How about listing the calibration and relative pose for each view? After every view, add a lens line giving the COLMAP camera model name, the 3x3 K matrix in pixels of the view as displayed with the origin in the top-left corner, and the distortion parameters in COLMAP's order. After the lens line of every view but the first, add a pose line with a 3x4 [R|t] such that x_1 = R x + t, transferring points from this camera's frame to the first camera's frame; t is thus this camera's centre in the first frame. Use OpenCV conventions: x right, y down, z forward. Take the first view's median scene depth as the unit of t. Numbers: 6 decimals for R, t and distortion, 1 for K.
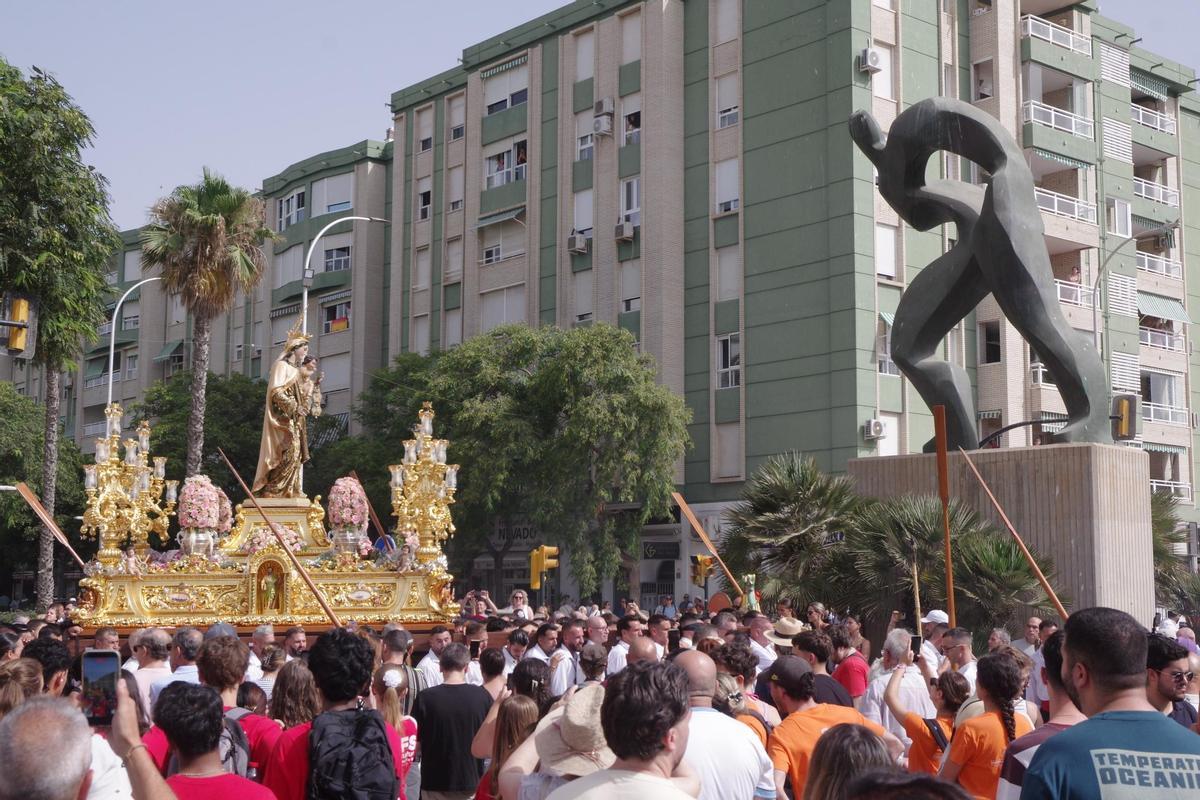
lens RADIAL K [[1761.2, 0, 600.0], [0, 1761.2, 400.0], [0, 0, 1]] dist [0.018992, 0.020783]
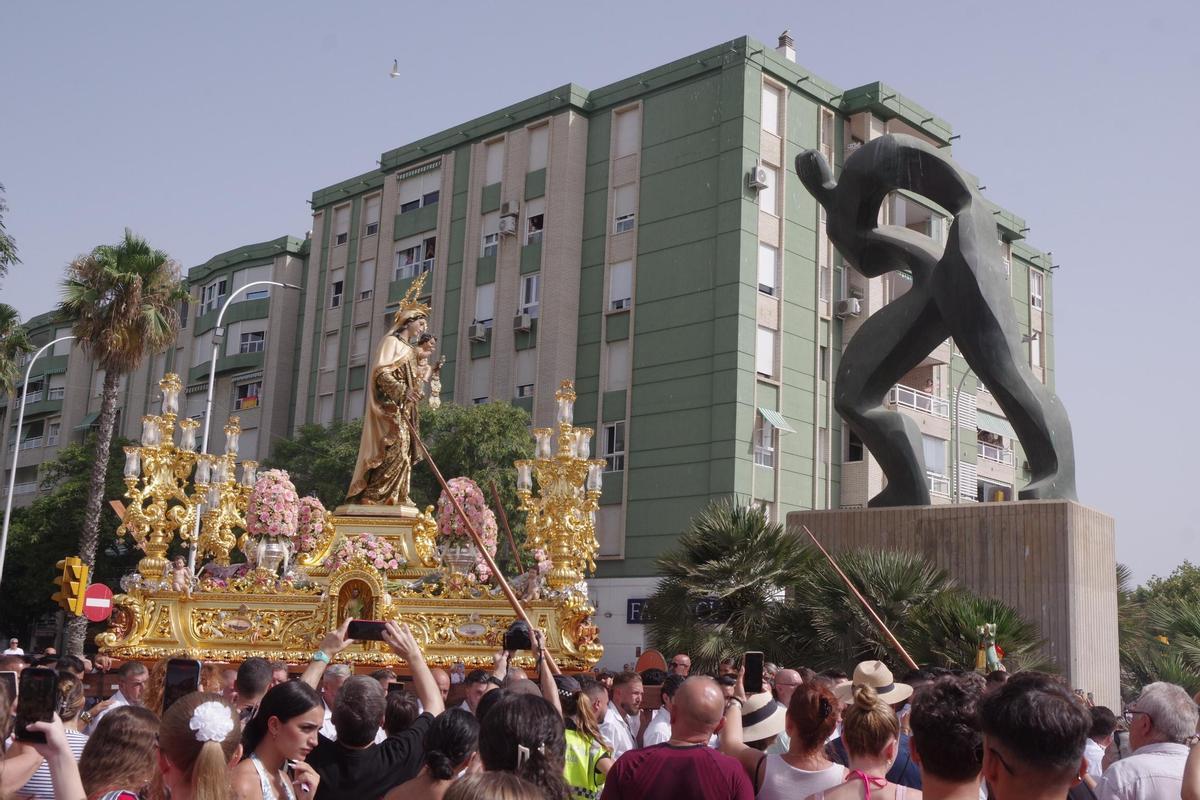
lens RADIAL K [[1415.1, 0, 600.0], [0, 1415.1, 400.0], [0, 0, 1]] dist [-0.021631, 0.041535]
pose [[0.994261, 0.058513, 0.089556, -0.013771], [-0.050938, 0.995107, -0.084658, 0.022164], [-0.094072, 0.079610, 0.992377, 0.139335]]
